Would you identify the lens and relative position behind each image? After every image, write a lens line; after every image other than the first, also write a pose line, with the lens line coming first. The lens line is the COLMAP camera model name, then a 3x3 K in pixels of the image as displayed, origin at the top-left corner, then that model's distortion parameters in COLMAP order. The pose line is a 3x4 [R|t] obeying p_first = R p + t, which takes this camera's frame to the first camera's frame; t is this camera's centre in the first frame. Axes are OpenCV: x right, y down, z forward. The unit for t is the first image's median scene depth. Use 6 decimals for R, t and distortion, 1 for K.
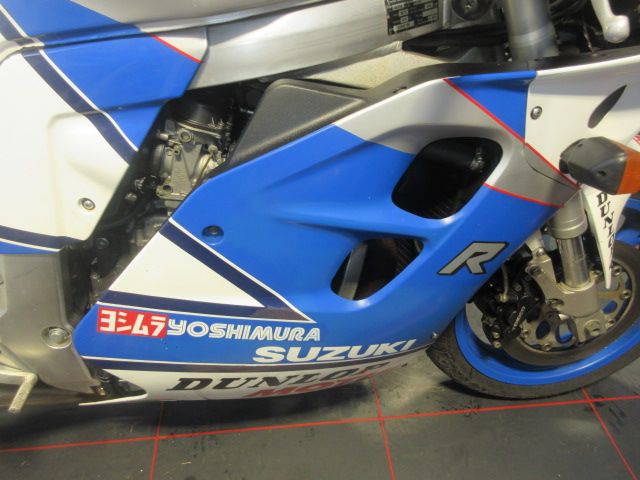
lens RADIAL K [[464.0, 0, 320.7], [0, 464.0, 240.0], [0, 0, 1]] dist [-0.007753, 0.000373]
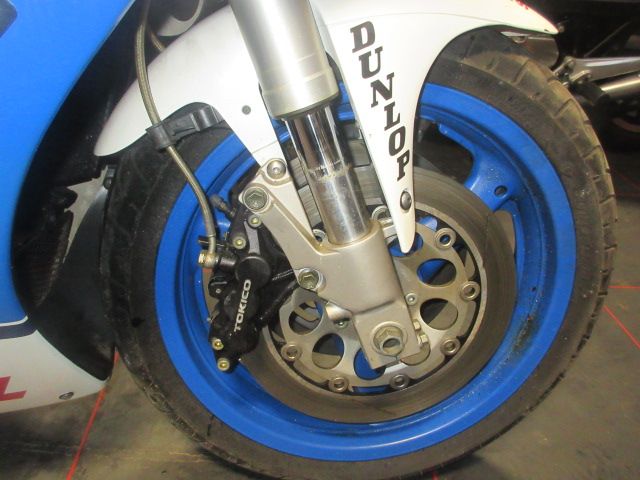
lens RADIAL K [[464.0, 0, 319.4], [0, 464.0, 240.9], [0, 0, 1]] dist [-0.007753, 0.000373]
pose [[0.995750, 0.089192, 0.022971, 0.485233], [-0.084059, 0.982002, -0.169136, 0.175093], [-0.037643, 0.166486, 0.985325, 0.474919]]
